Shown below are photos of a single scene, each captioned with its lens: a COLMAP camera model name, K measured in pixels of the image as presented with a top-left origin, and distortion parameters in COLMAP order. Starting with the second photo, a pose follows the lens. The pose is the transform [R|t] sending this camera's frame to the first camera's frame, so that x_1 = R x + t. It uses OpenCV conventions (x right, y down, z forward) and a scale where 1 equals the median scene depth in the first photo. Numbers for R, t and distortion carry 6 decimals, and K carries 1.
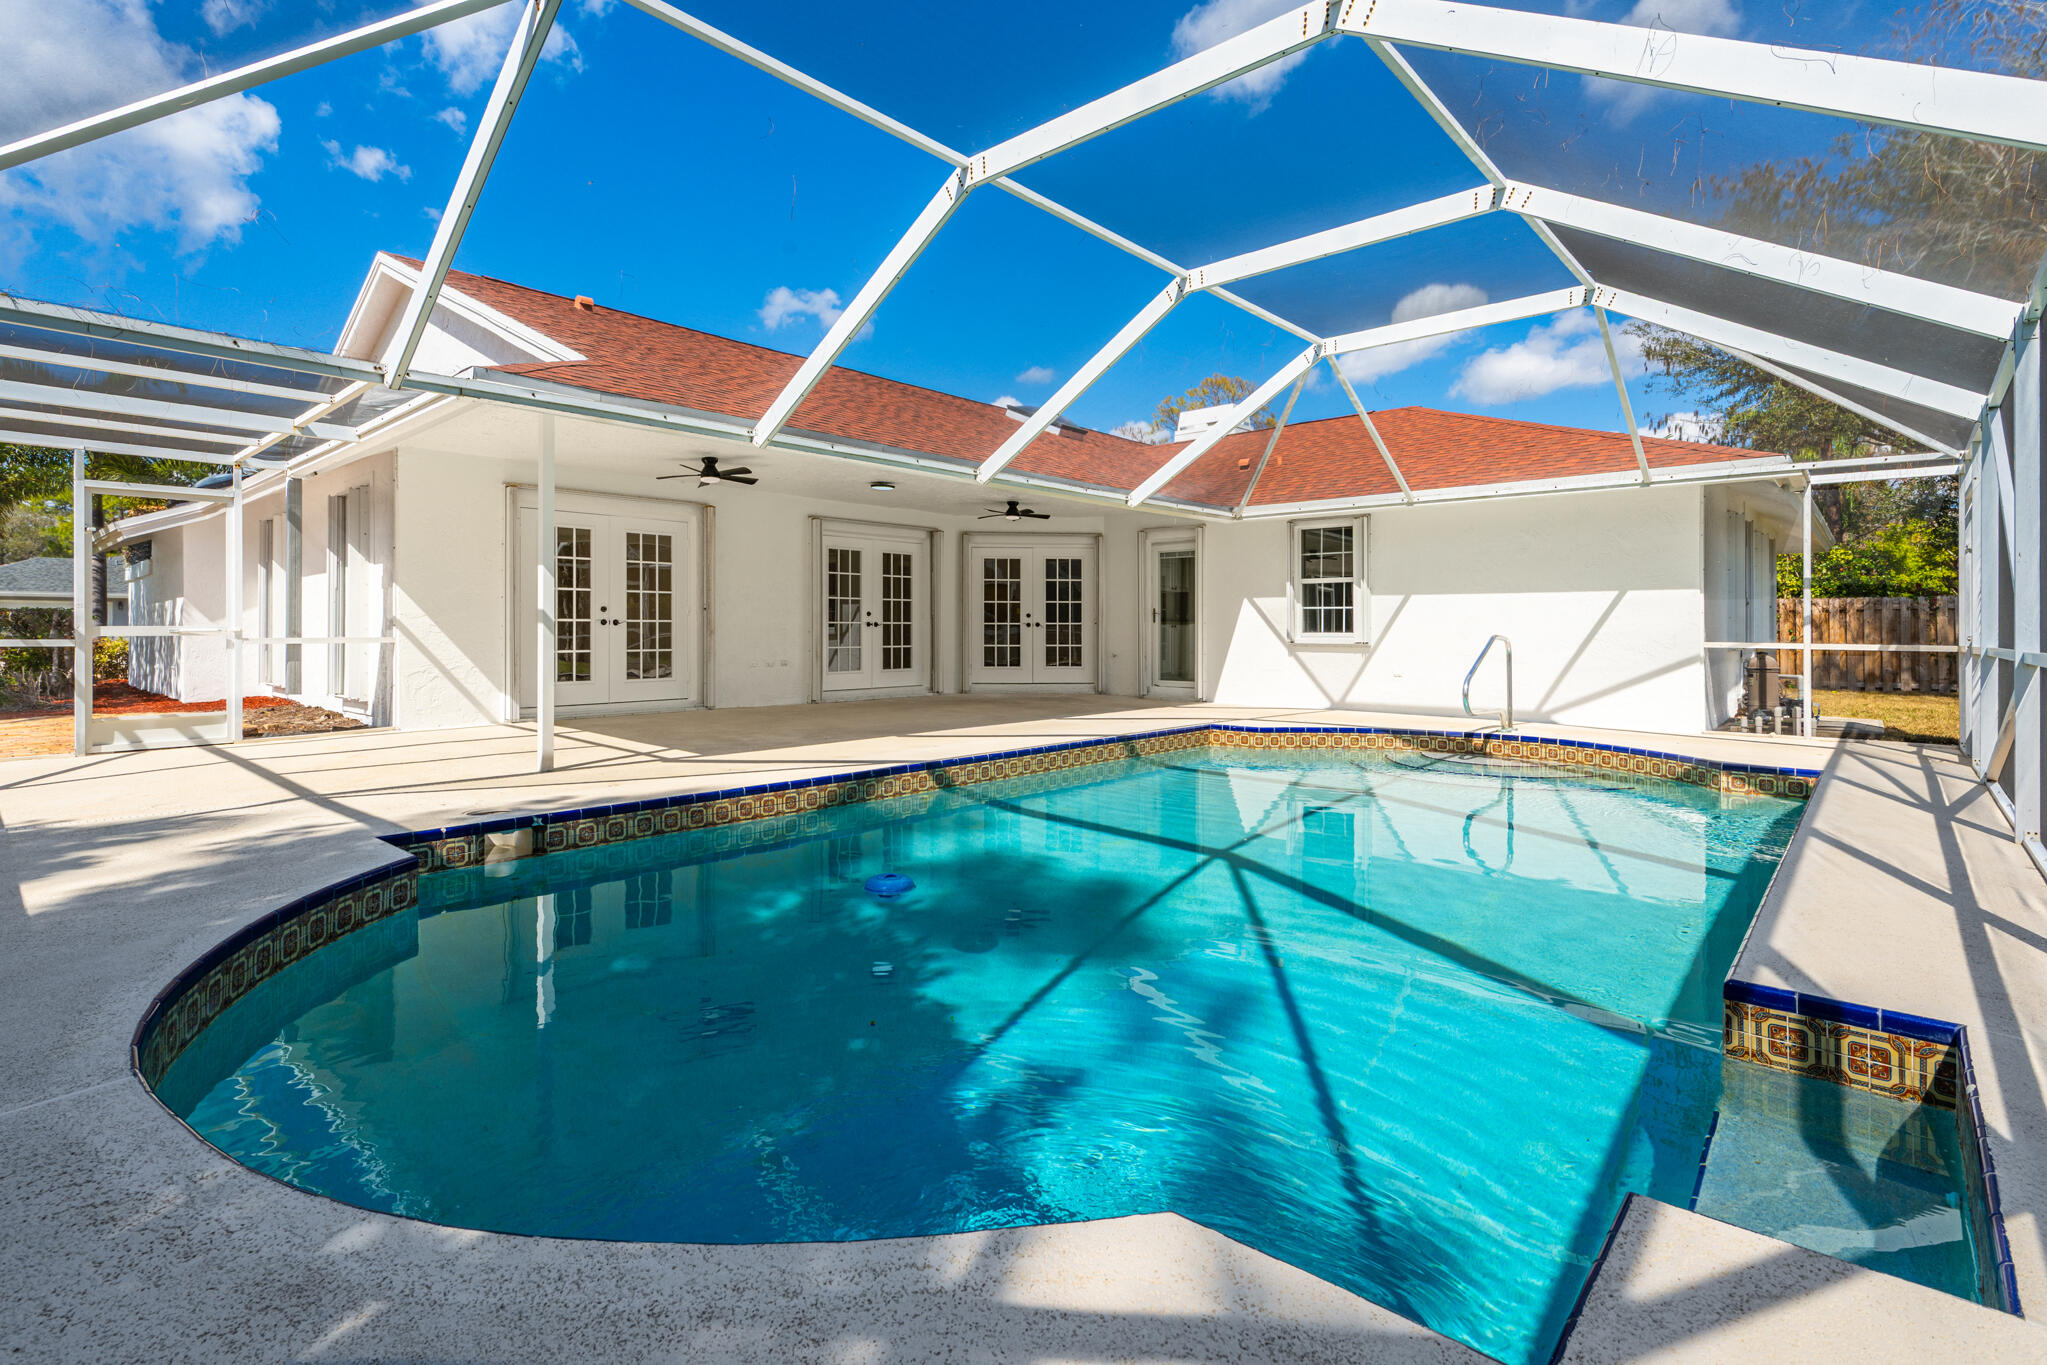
lens RADIAL K [[928.1, 0, 993.4], [0, 928.1, 624.6], [0, 0, 1]] dist [0.005028, 0.000279]
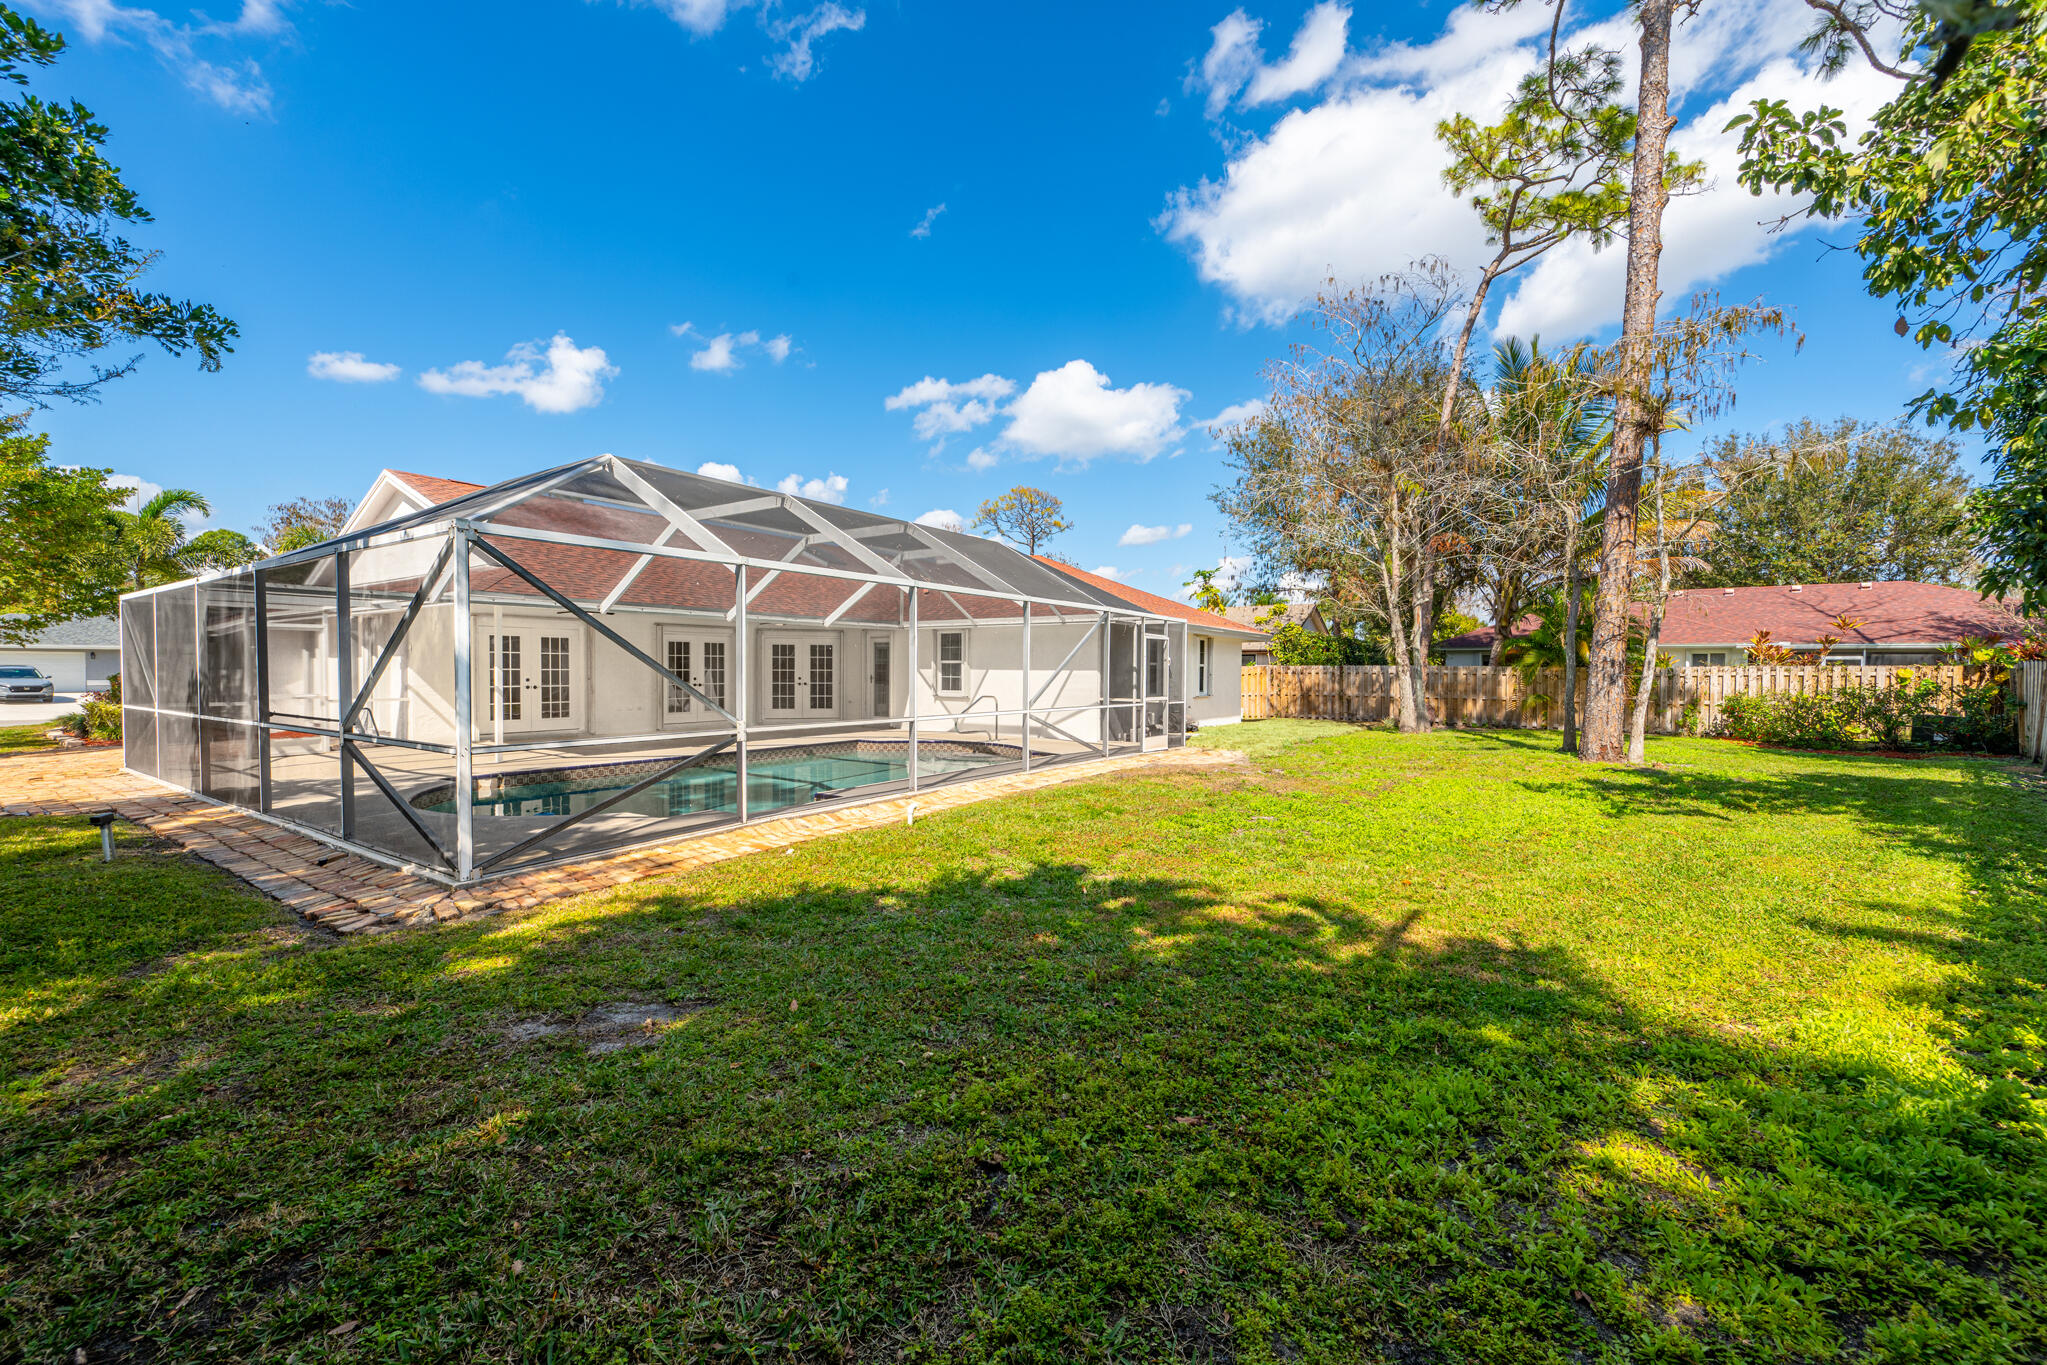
lens RADIAL K [[803.9, 0, 1013.0], [0, 803.9, 676.3], [0, 0, 1]] dist [-0.000938, 0.000019]
pose [[0.988411, -0.000283, 0.151799, 0.233026], [-0.001755, 0.999910, 0.013288, -0.039168], [-0.151789, -0.013401, 0.988322, -0.581716]]
